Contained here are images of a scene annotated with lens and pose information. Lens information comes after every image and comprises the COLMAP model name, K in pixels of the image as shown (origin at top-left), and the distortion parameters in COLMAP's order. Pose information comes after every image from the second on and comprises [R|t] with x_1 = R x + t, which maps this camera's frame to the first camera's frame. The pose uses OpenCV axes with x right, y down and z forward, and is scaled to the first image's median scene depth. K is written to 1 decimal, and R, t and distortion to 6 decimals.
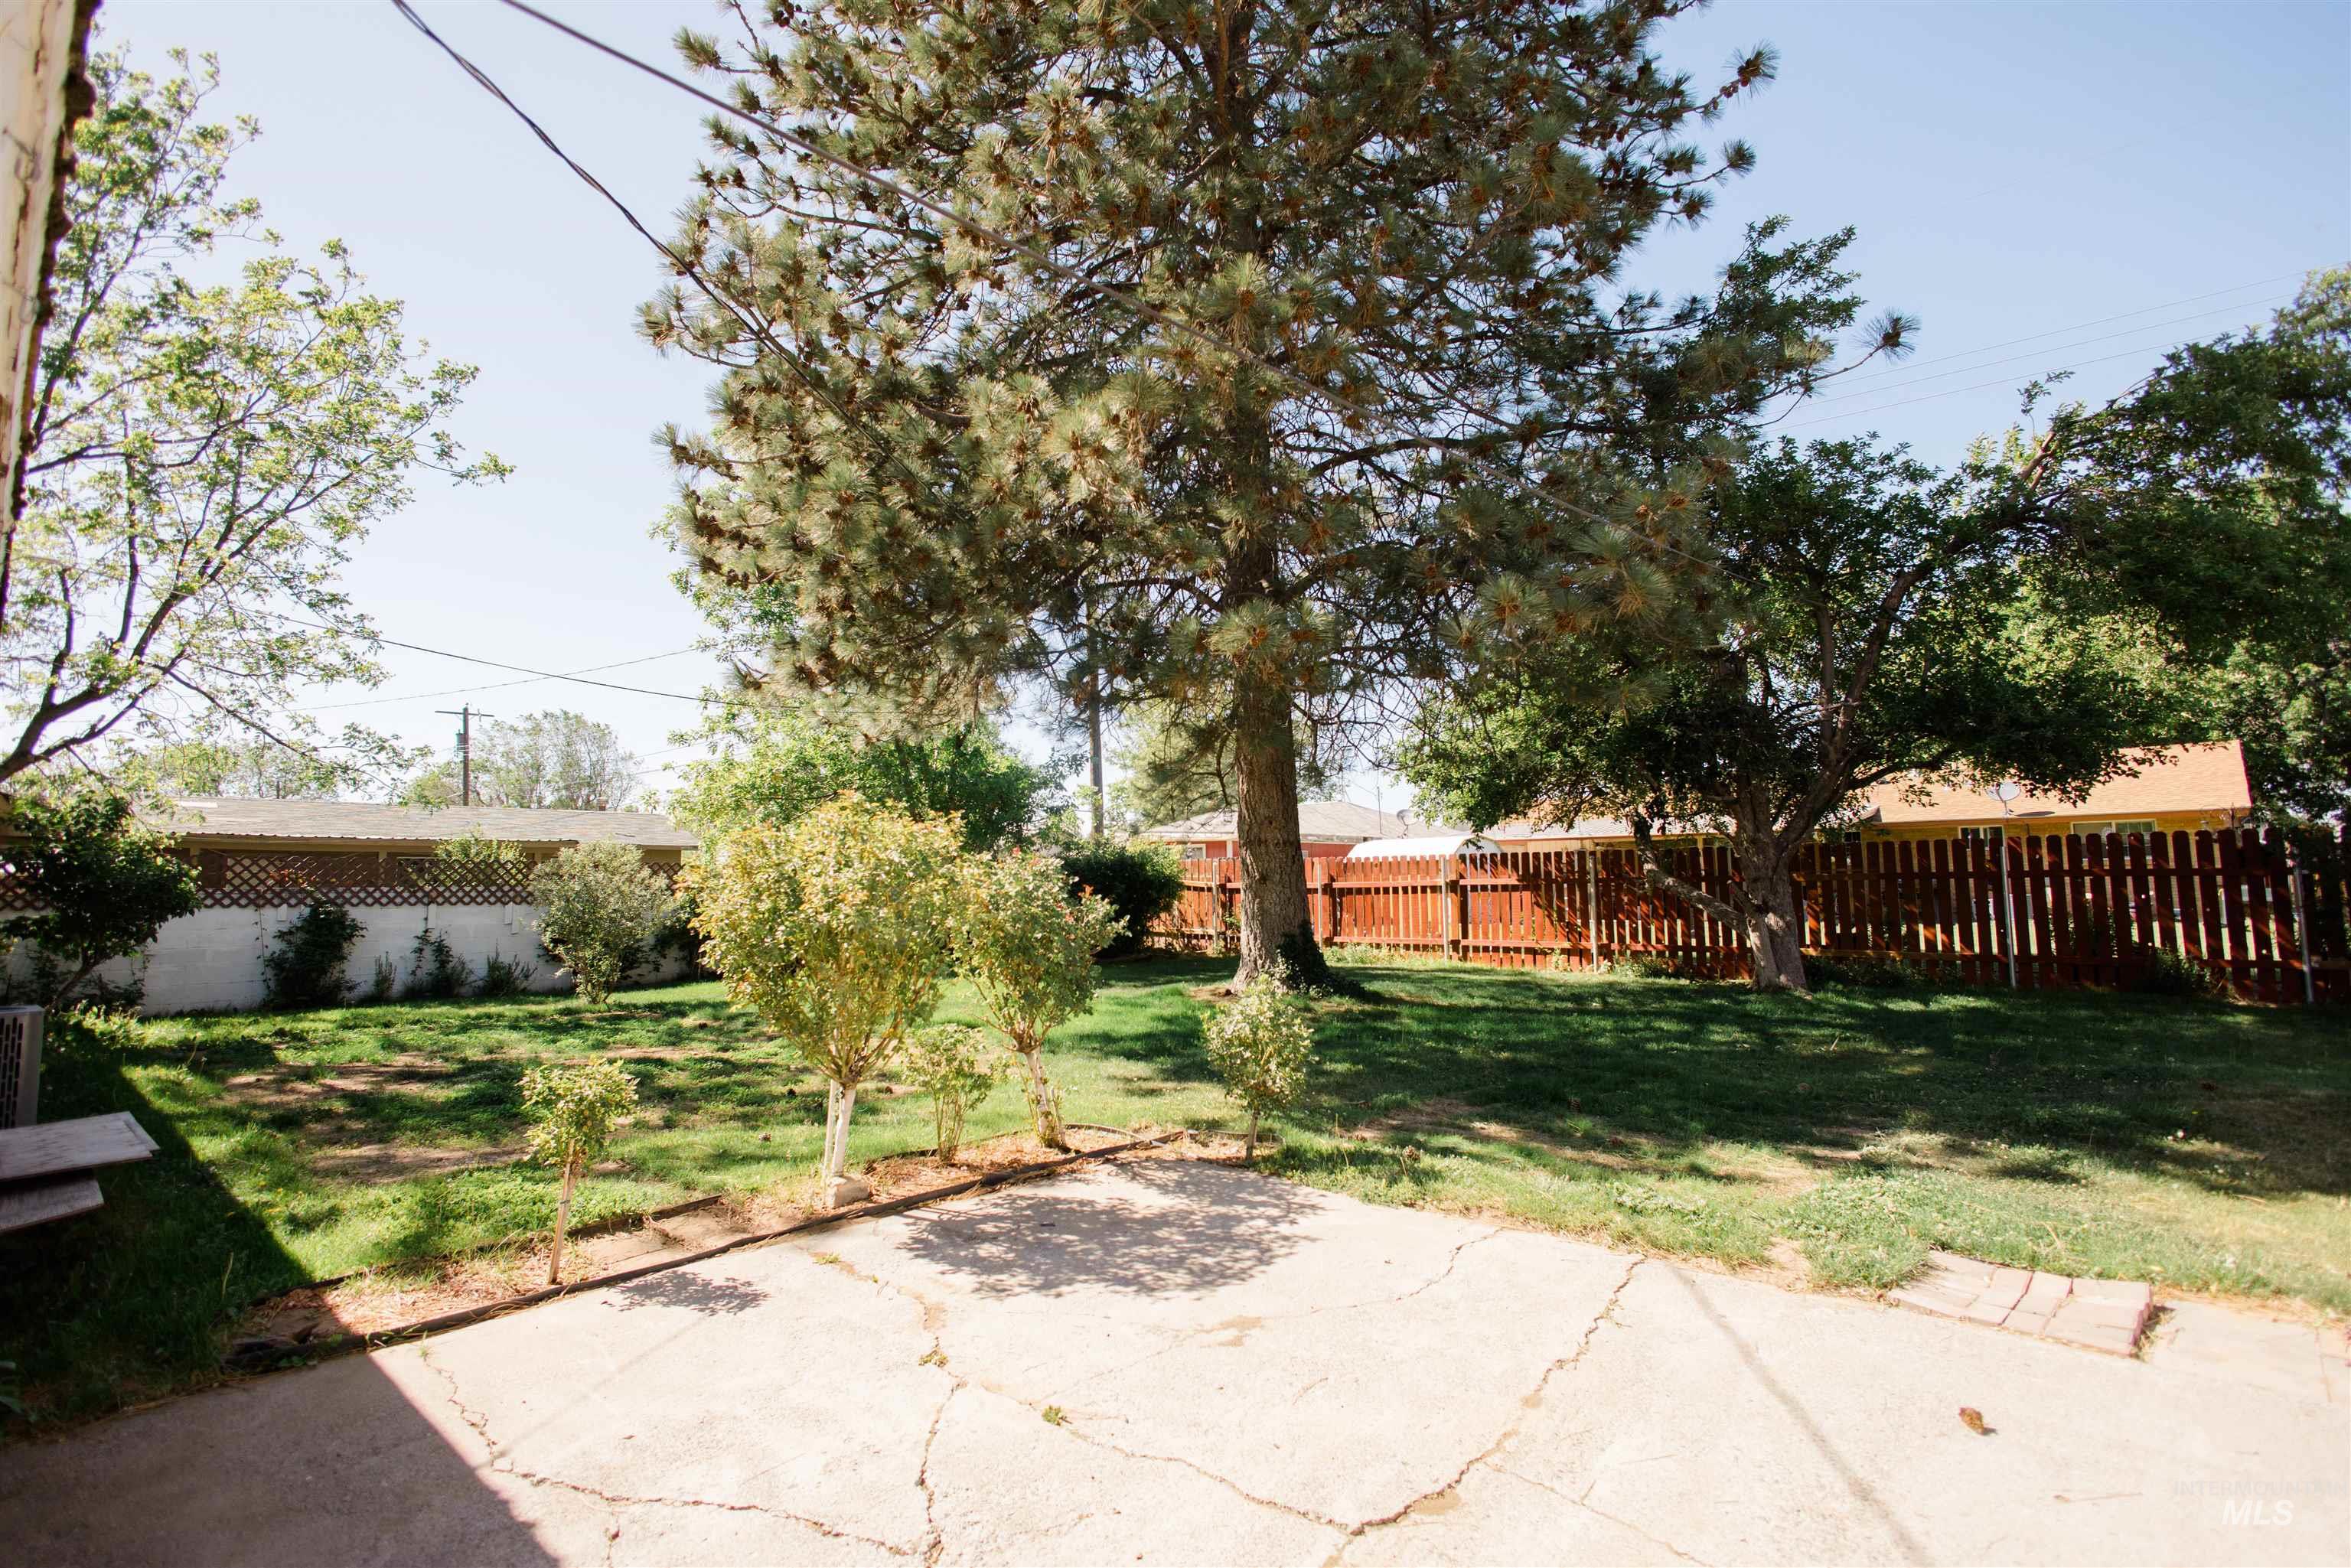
lens RADIAL K [[1120.0, 0, 1180.5], [0, 1120.0, 785.1], [0, 0, 1]] dist [0.002159, -0.000777]
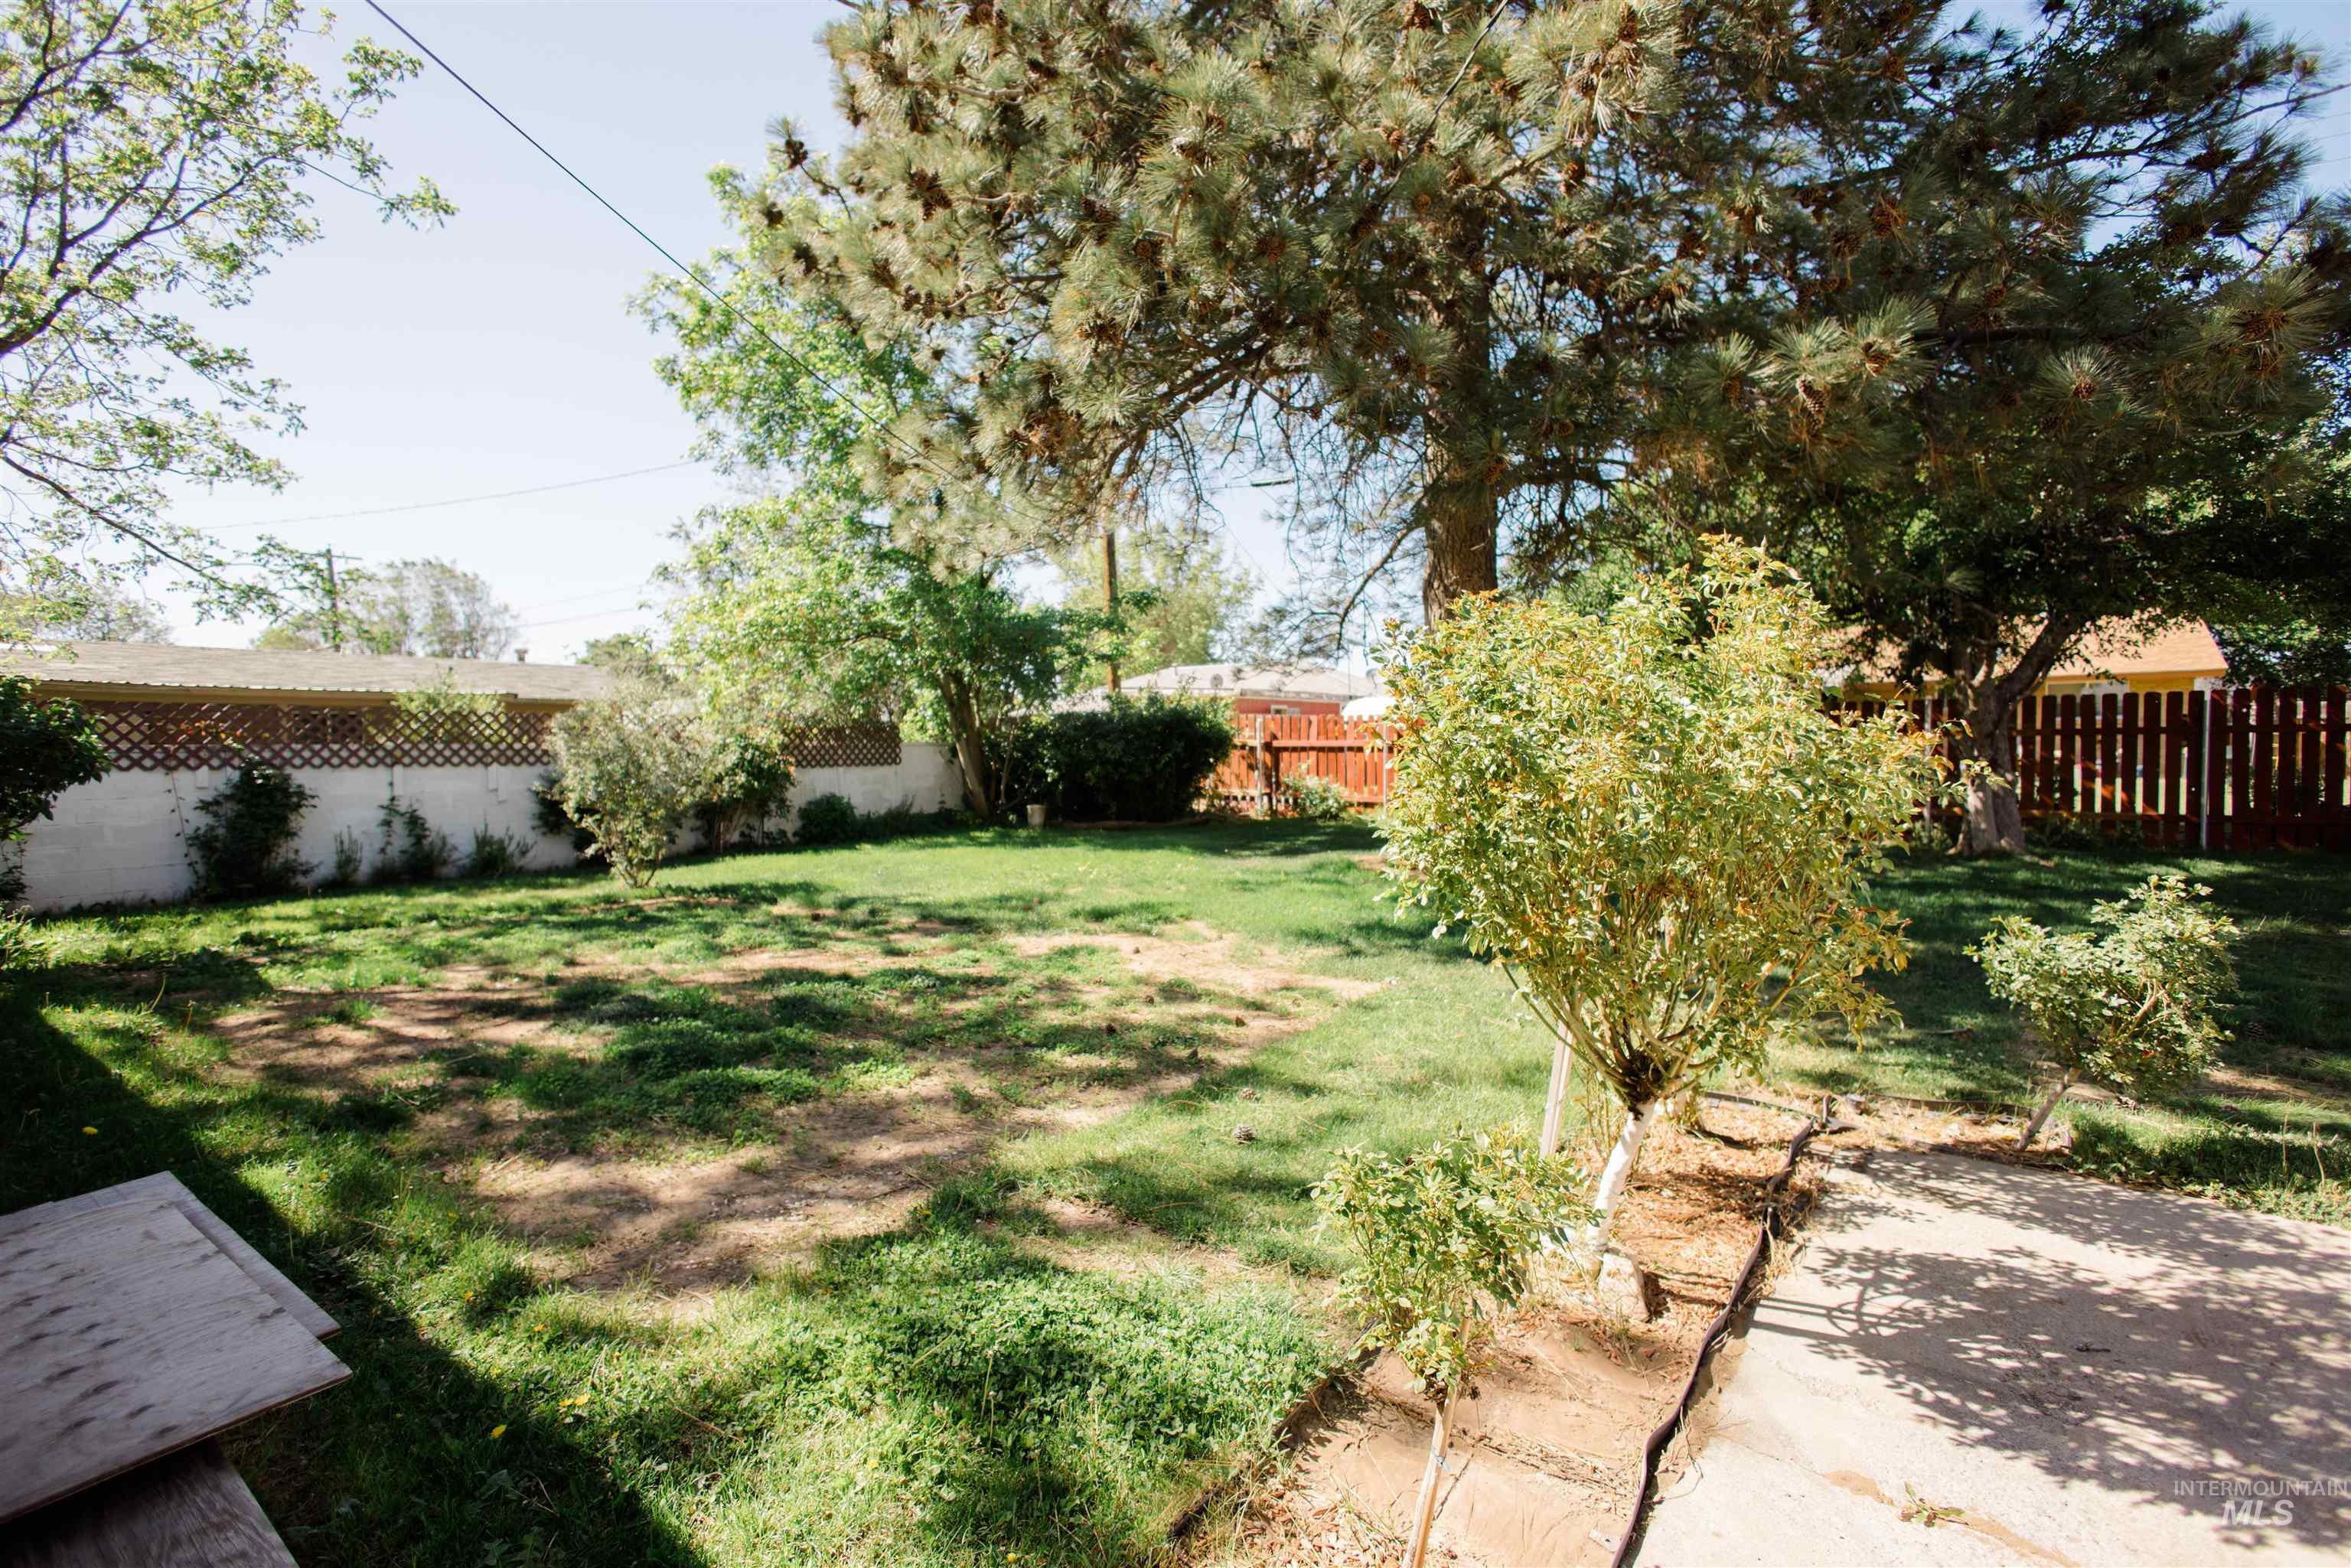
lens RADIAL K [[1065.2, 0, 1165.0], [0, 1065.2, 787.8], [0, 0, 1]] dist [0.007041, -0.004553]
pose [[0.994153, -0.004645, 0.107878, -0.217525], [-0.009180, 0.991821, 0.127303, 0.021233], [-0.107587, -0.127549, 0.985980, 0.199731]]
